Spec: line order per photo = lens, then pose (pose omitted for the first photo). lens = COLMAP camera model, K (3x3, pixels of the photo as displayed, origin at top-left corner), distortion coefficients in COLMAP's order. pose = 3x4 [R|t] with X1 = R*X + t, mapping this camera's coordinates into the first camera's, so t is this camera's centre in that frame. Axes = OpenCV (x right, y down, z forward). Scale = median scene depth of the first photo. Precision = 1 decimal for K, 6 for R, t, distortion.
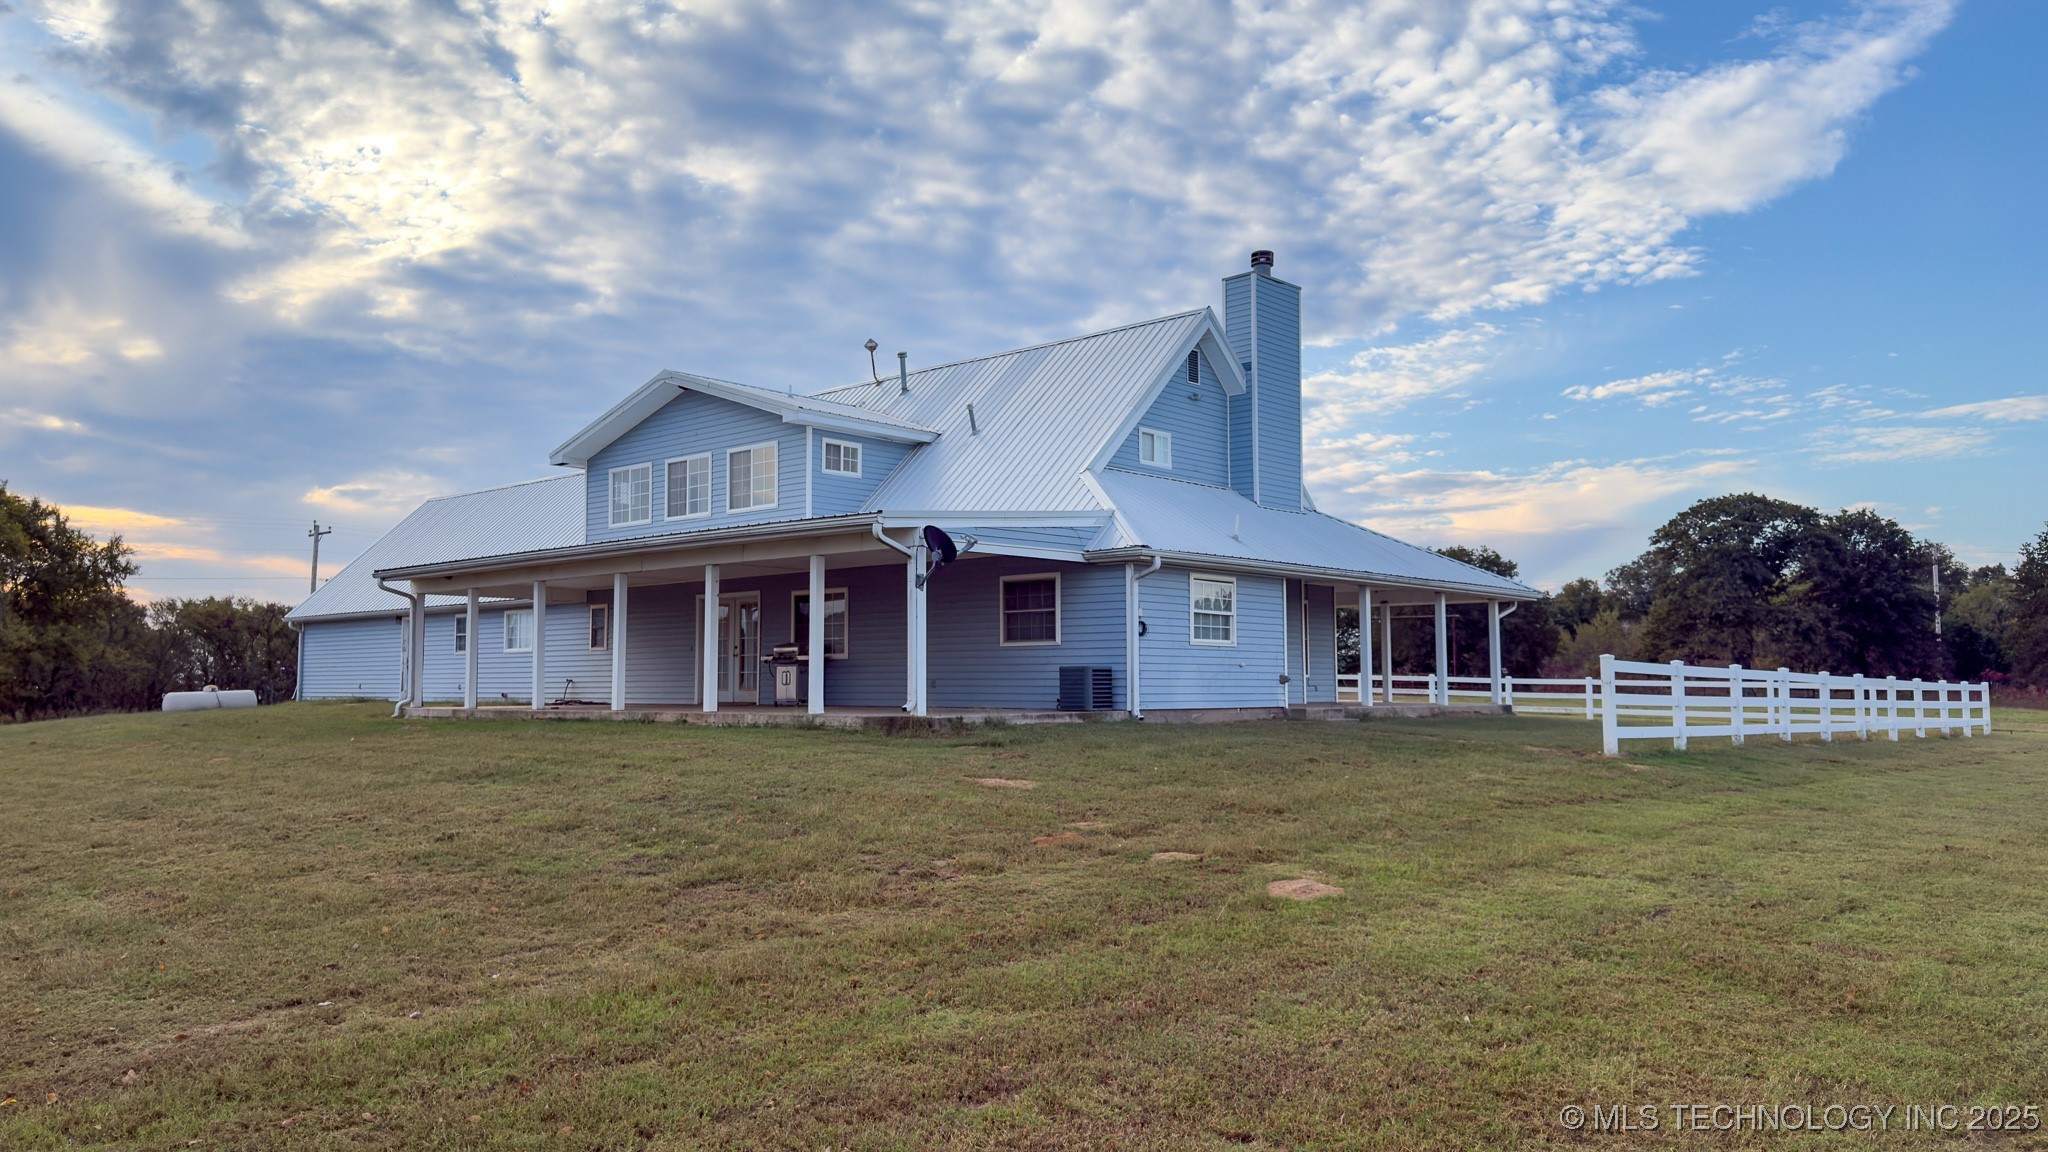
lens RADIAL K [[1394.7, 0, 1024.0], [0, 1394.7, 576.0], [0, 0, 1]] dist [0.074157, -0.074568]
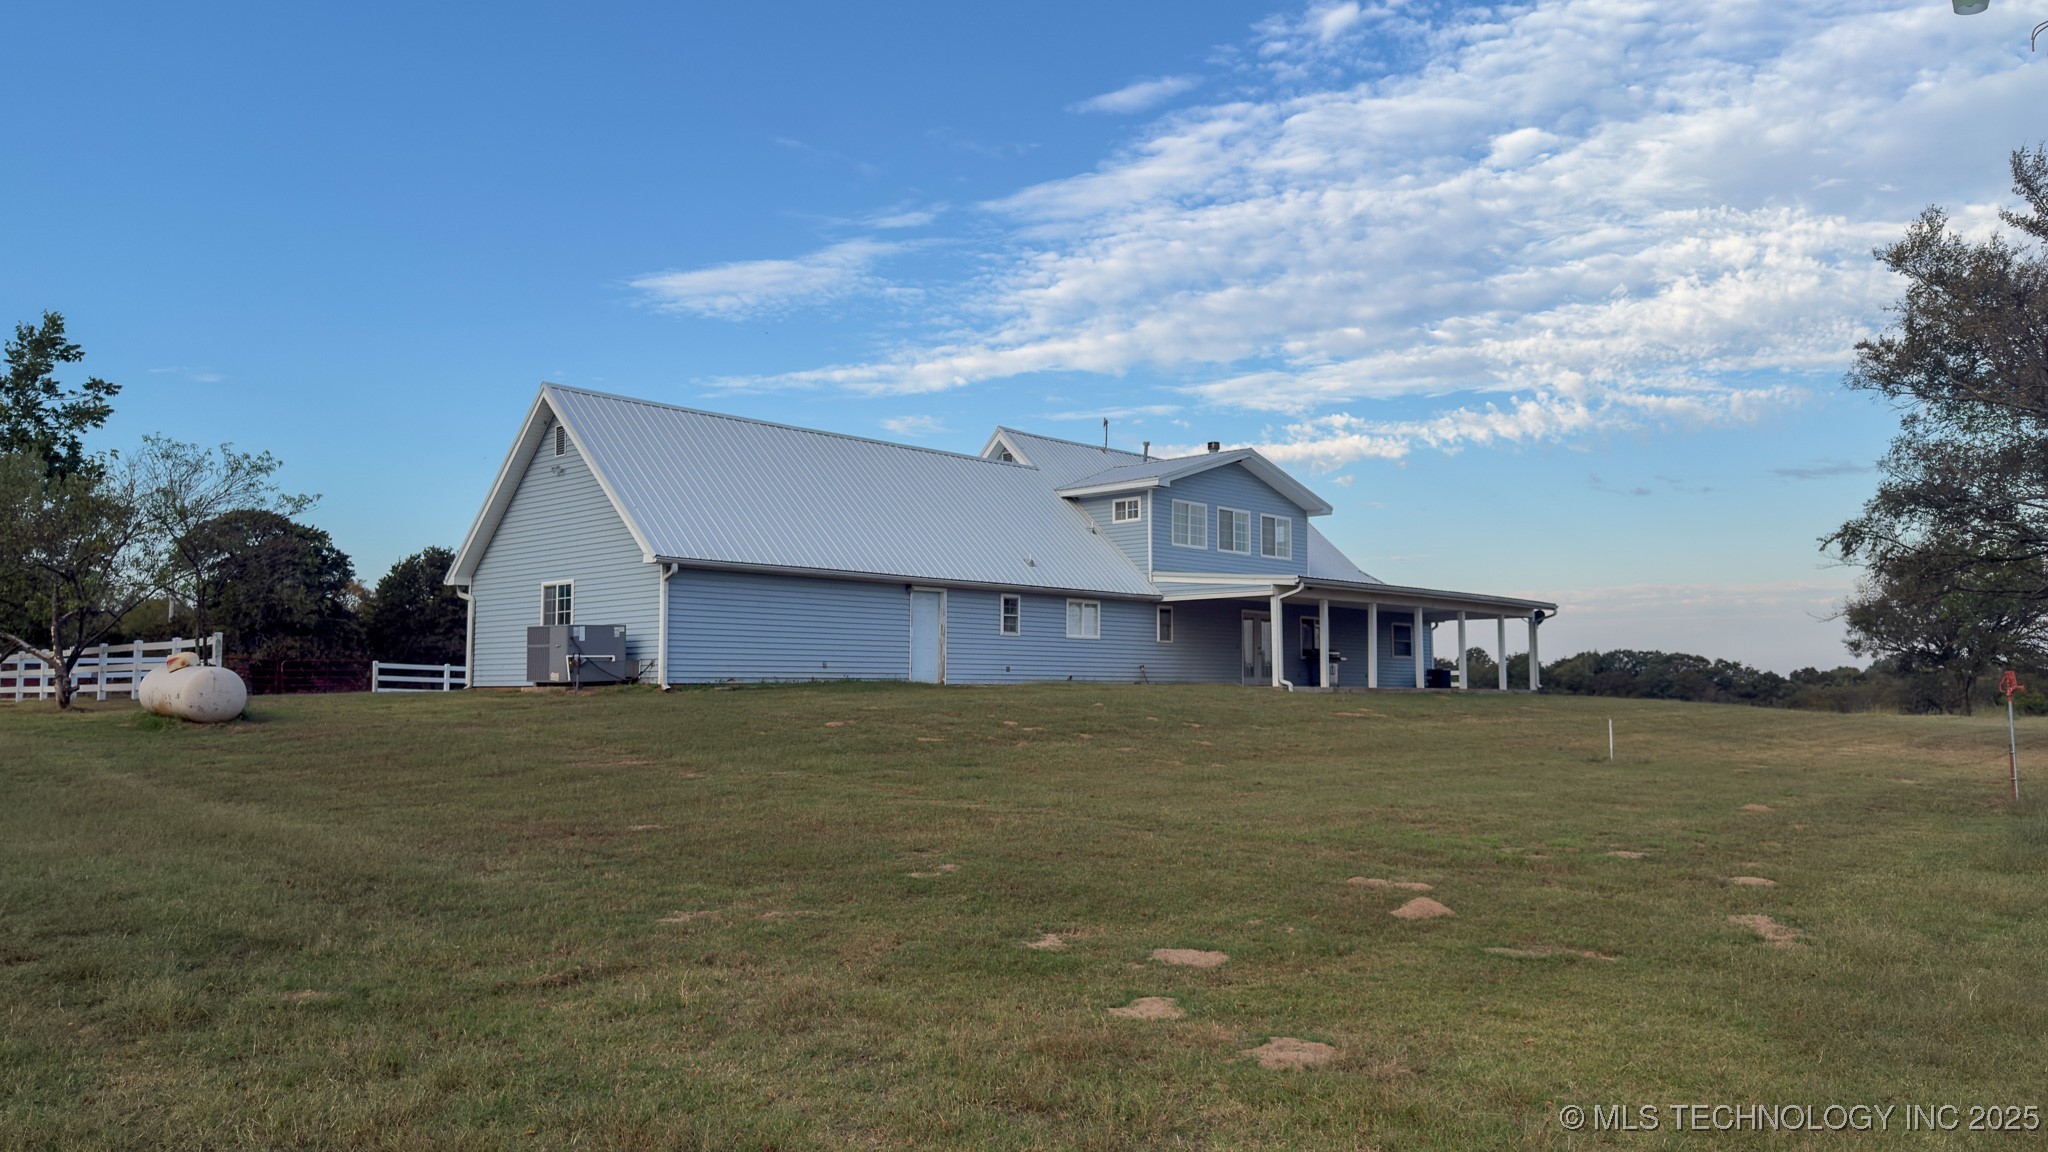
lens RADIAL K [[1394.7, 0, 1024.0], [0, 1394.7, 576.0], [0, 0, 1]] dist [0.074157, -0.074568]
pose [[0.050651, 0.080268, 0.995486, -0.093782], [-0.076479, 0.994150, -0.076269, 0.006009], [-0.995784, -0.072271, 0.056493, 0.064035]]
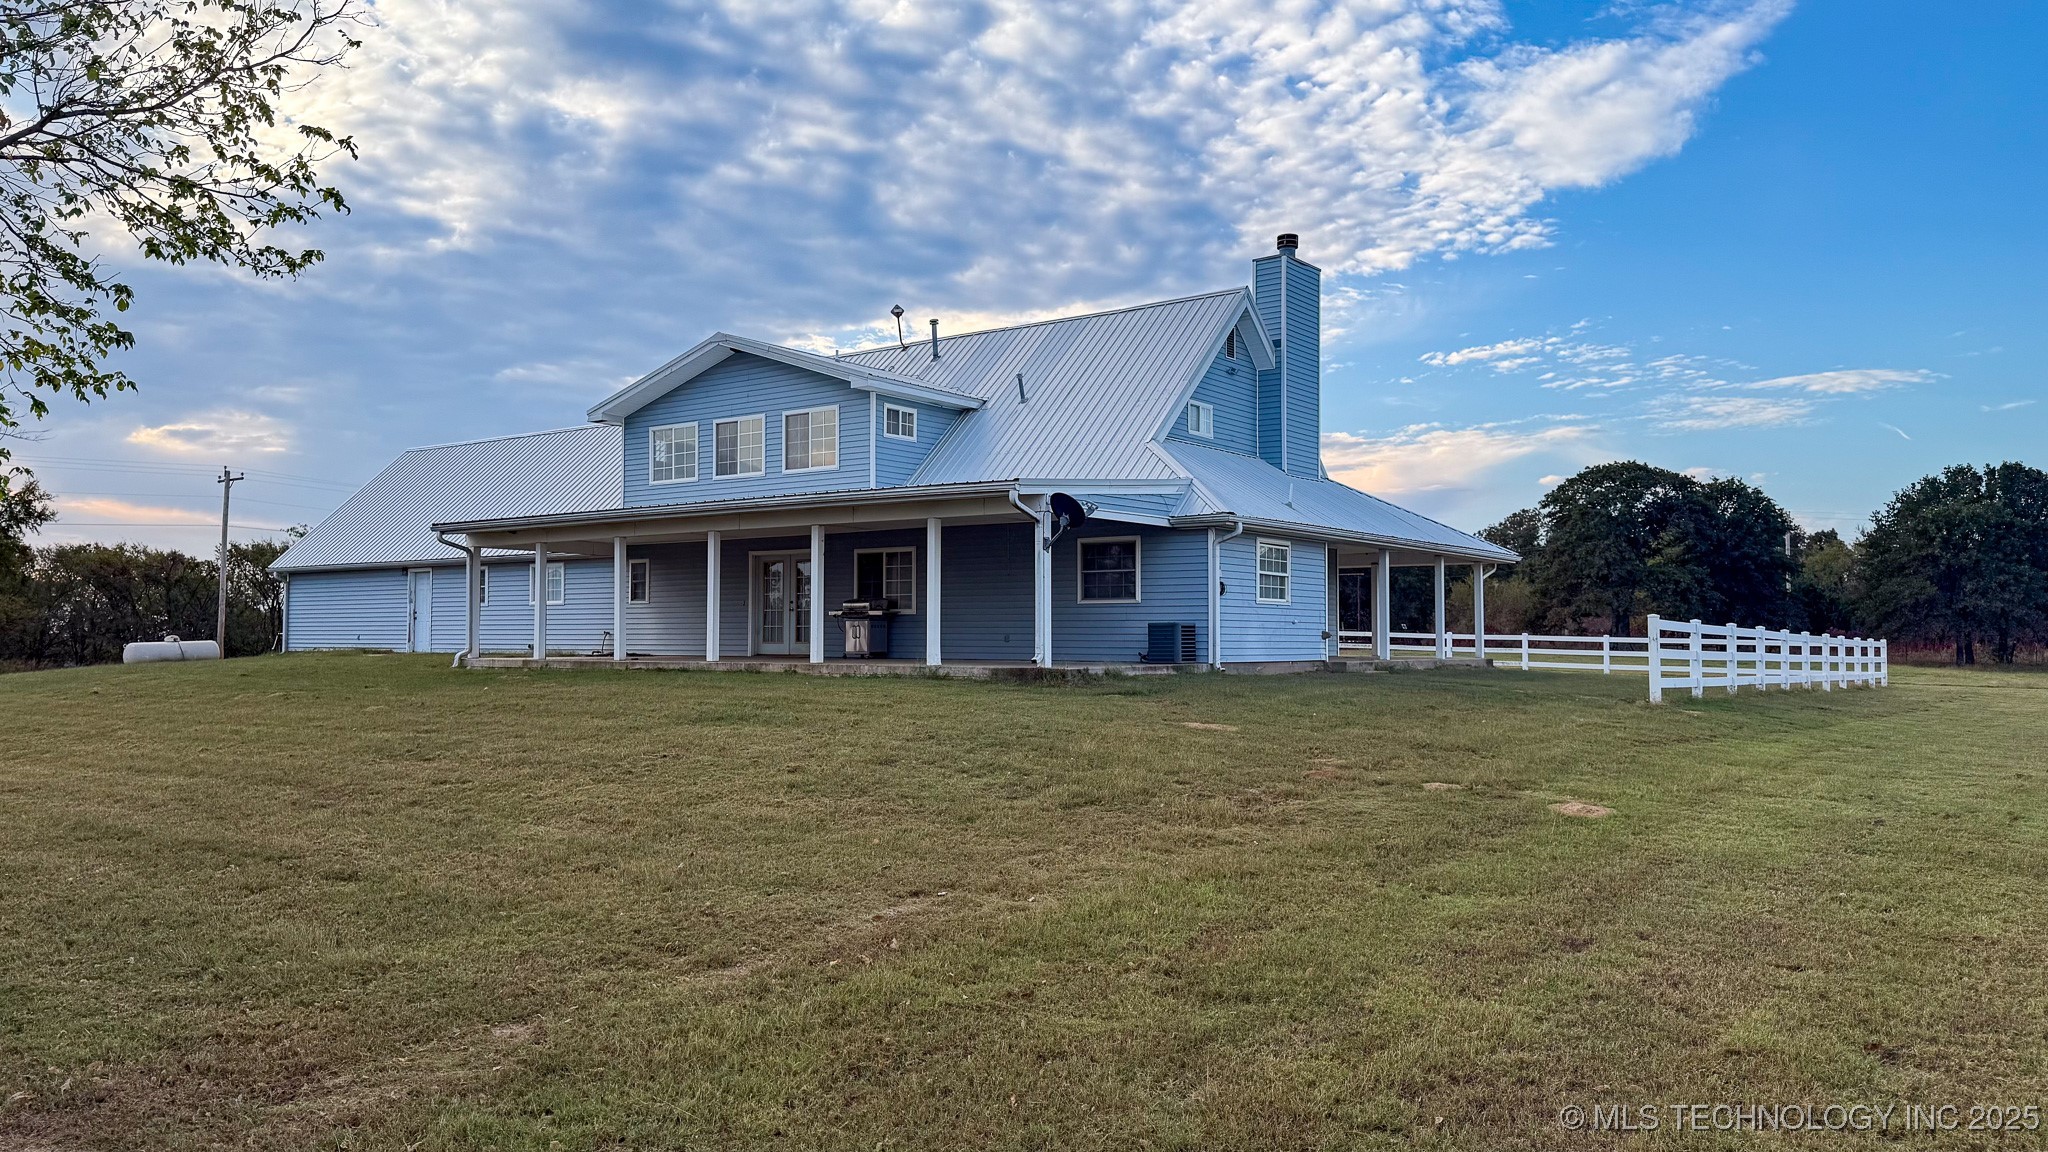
lens RADIAL K [[1394.7, 0, 1024.0], [0, 1394.7, 576.0], [0, 0, 1]] dist [0.074157, -0.074568]
pose [[0.995540, 0.007951, 0.094002, -0.007172], [-0.011033, 0.999417, 0.032314, -0.000230], [-0.093690, -0.033207, 0.995047, -0.002931]]
